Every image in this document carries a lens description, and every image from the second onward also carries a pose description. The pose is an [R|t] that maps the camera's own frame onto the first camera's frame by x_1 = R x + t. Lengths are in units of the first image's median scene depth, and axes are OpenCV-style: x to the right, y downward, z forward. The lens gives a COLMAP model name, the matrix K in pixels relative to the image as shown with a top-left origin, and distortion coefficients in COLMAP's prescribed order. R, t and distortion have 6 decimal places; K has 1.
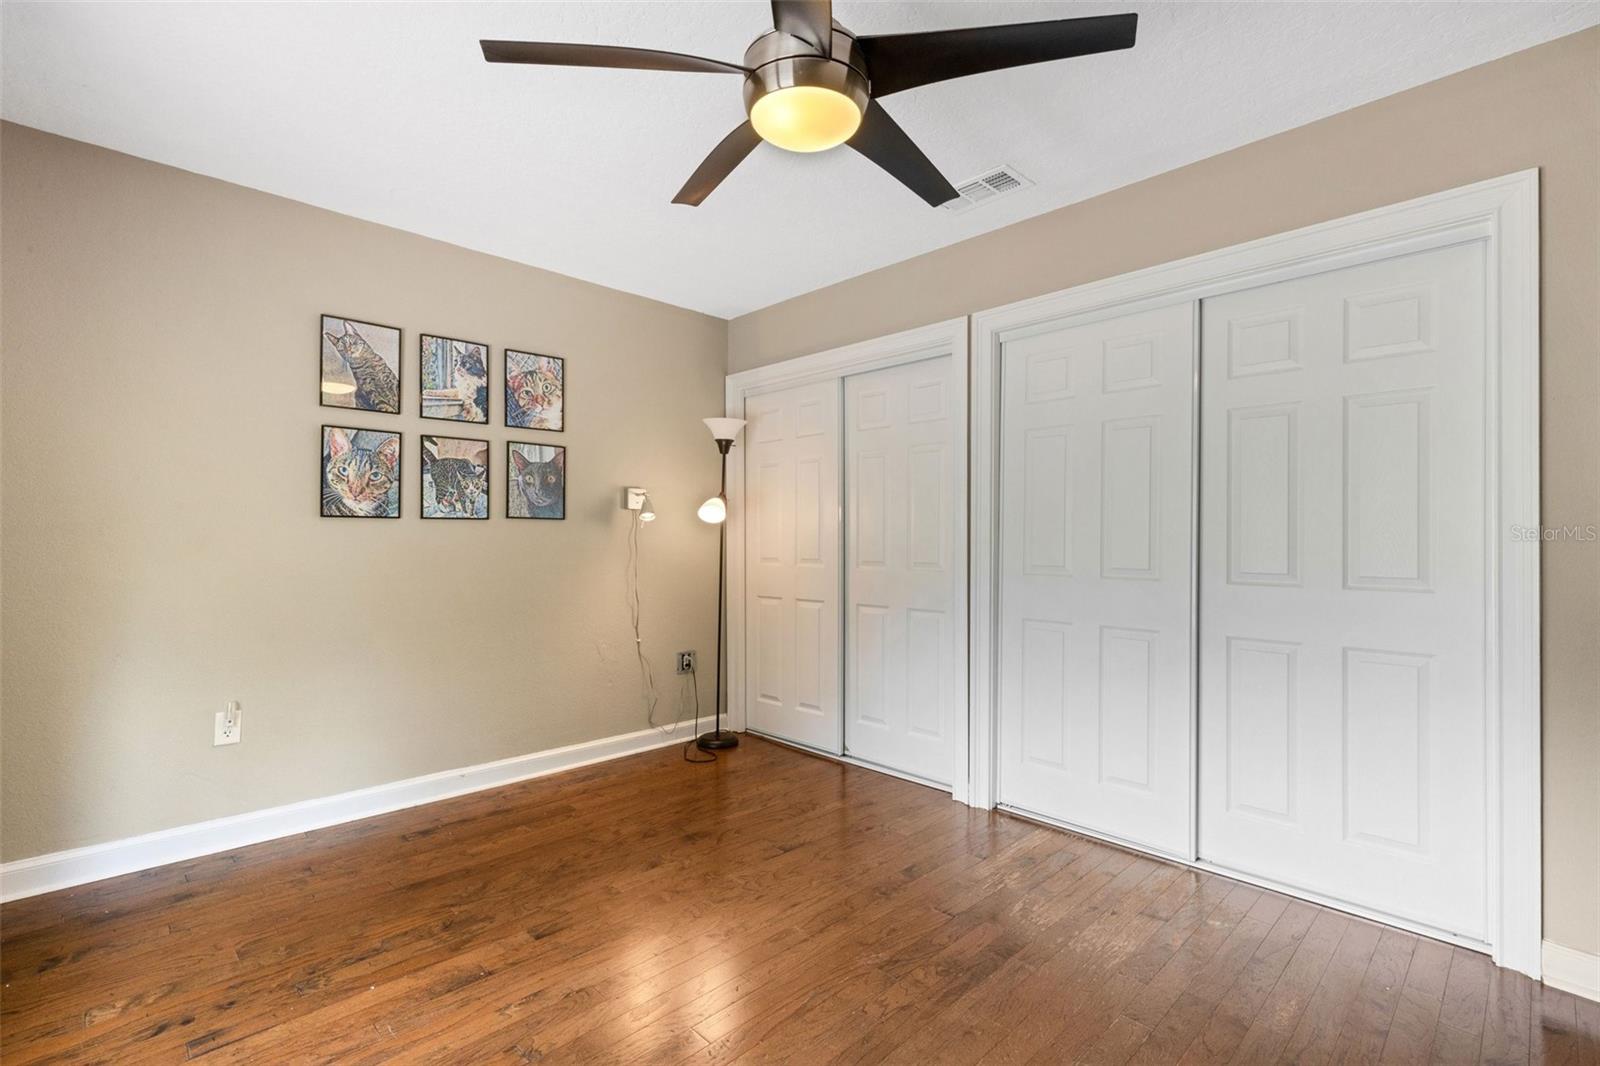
lens RADIAL K [[731.9, 0, 791.4], [0, 731.9, 536.3], [0, 0, 1]] dist [0.009242, 0.001312]
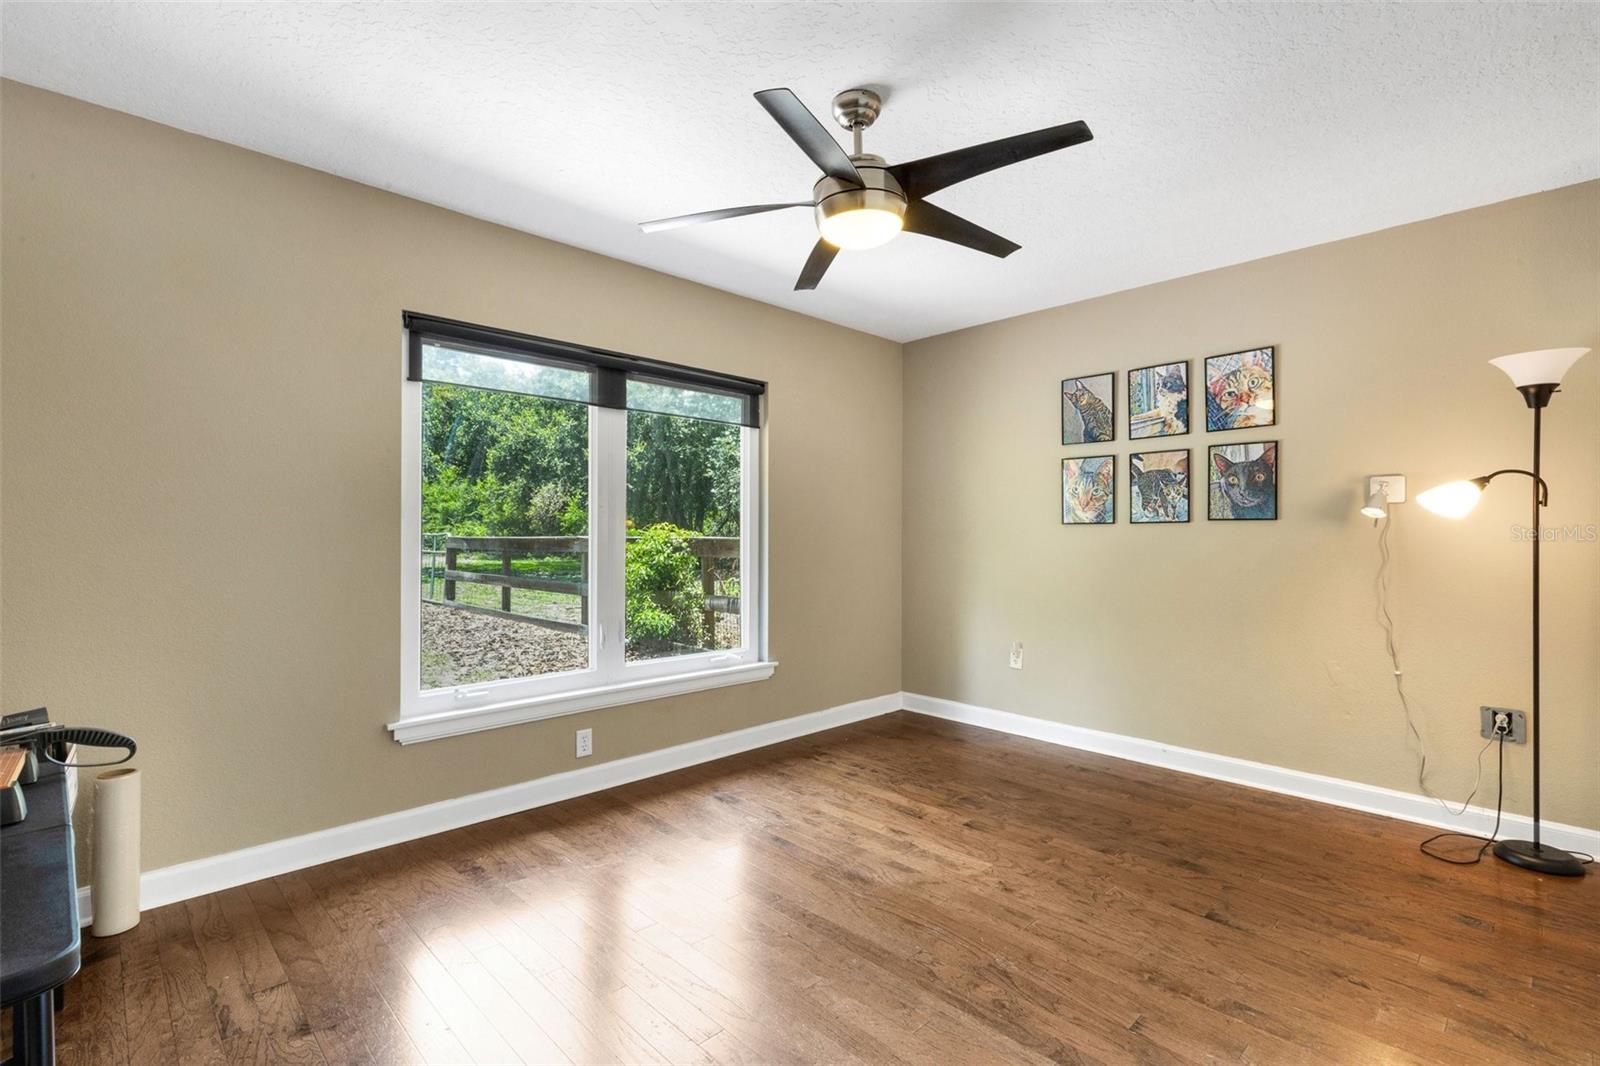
lens RADIAL K [[731.9, 0, 796.6], [0, 731.9, 533.9], [0, 0, 1]] dist [0.009242, 0.001312]
pose [[-0.011508, -0.007027, -0.999909, 0.694501], [0.000979, 0.999975, -0.007038, 0.001110], [0.999933, -0.001060, -0.011501, 0.455128]]
